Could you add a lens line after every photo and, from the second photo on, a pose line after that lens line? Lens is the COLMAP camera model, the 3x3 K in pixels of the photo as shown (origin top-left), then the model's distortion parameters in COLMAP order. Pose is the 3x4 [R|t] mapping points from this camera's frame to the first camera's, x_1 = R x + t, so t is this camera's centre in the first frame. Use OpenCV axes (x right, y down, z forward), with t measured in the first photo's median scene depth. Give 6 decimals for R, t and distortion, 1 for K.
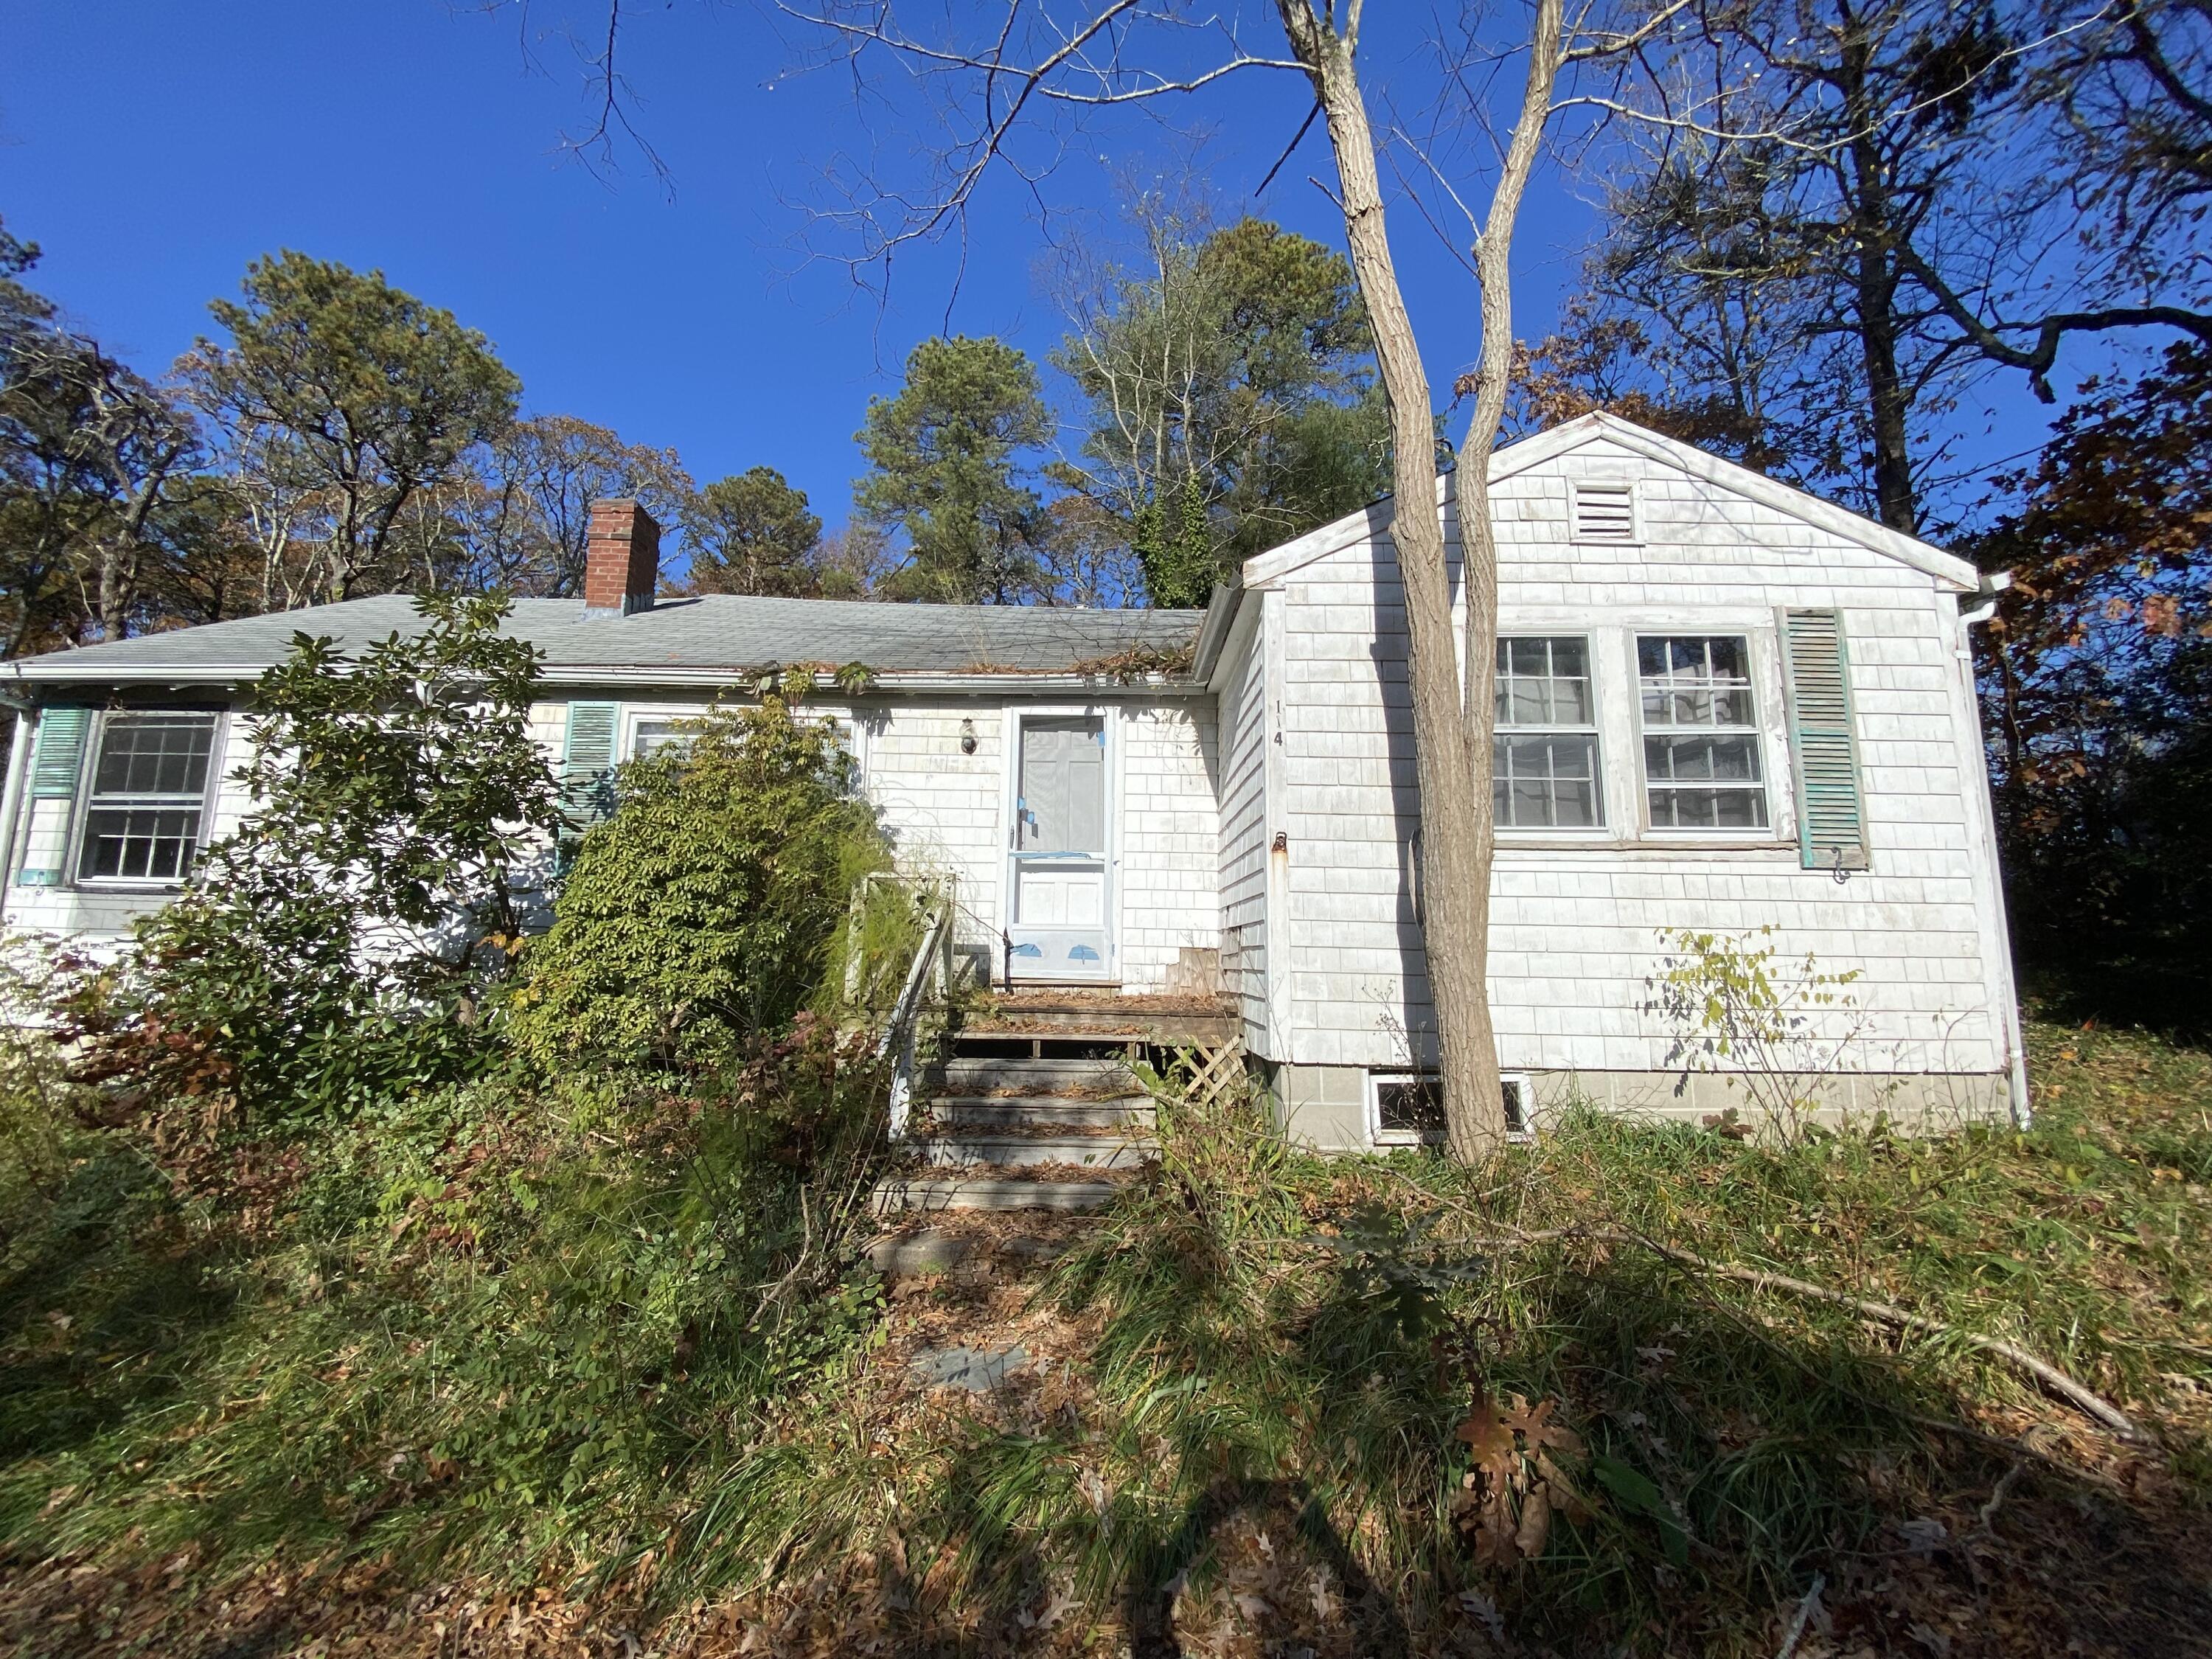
lens RADIAL K [[889.2, 0, 1108.9], [0, 889.2, 820.3], [0, 0, 1]] dist [0.033314, 0.000174]
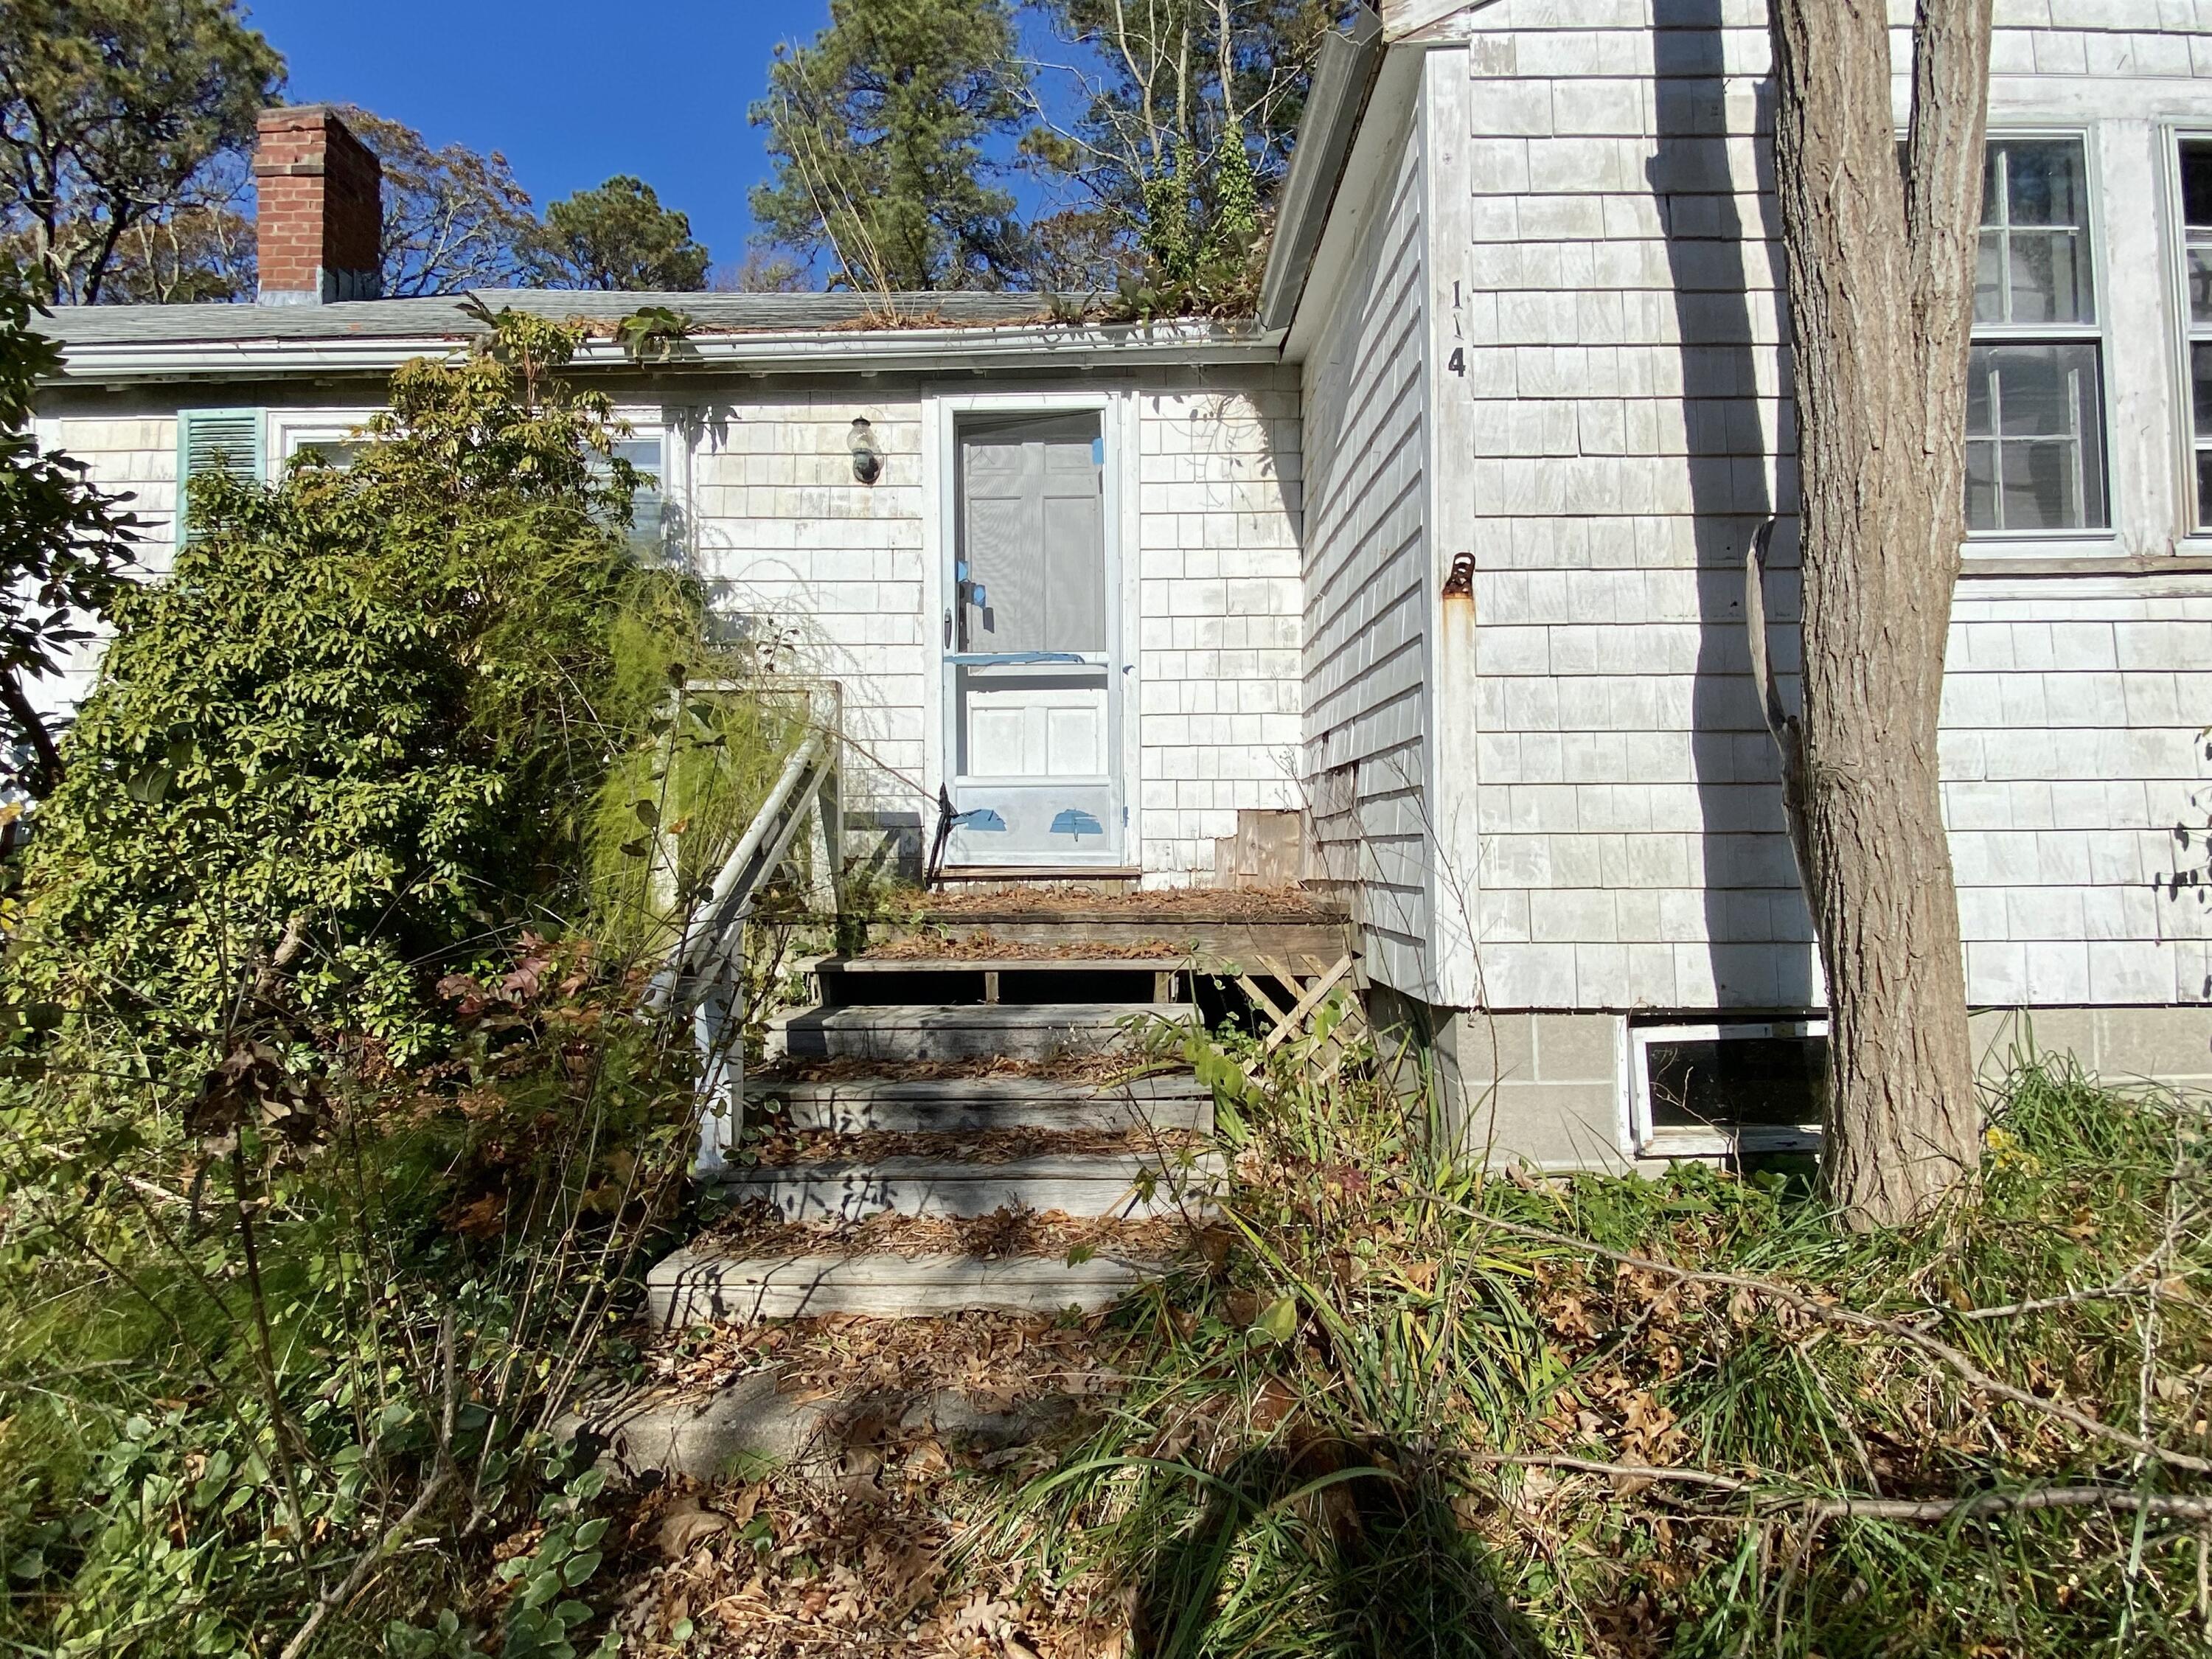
lens RADIAL K [[1095.4, 0, 1110.1], [0, 1095.4, 833.8], [0, 0, 1]] dist [-0.016199, -0.000425]
pose [[0.999729, -0.022124, -0.007218, -0.000807], [0.022903, 0.990361, 0.136607, 0.069284], [0.004126, -0.136735, 0.990599, 0.332220]]
